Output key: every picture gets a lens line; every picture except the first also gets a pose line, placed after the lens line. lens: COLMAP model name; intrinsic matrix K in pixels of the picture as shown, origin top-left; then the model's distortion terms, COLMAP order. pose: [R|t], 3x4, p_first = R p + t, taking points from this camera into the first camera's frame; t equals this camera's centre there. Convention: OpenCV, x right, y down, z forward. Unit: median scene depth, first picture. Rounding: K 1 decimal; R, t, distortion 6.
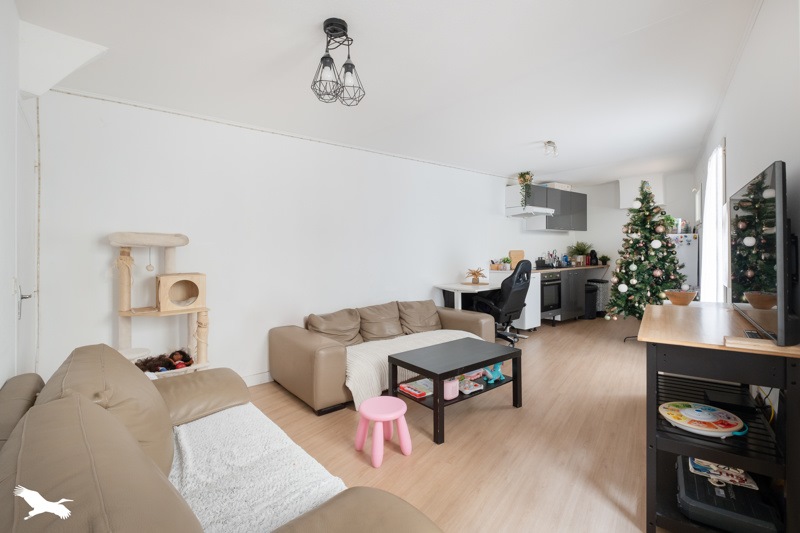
lens RADIAL K [[327.5, 0, 400.0], [0, 327.5, 266.5], [0, 0, 1]] dist [0.000343, 0.000016]
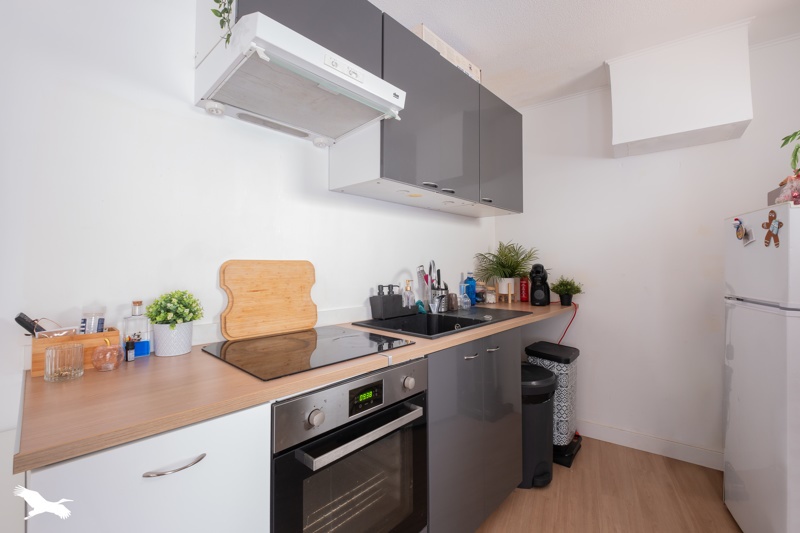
lens RADIAL K [[346.4, 0, 400.0], [0, 346.4, 266.5], [0, 0, 1]] dist [0.000244, 0.000022]
pose [[0.979428, 0.014792, 0.201252, 0.355308], [-0.007902, 0.999356, -0.034996, -0.033072], [-0.201640, 0.032686, 0.978914, 0.644783]]
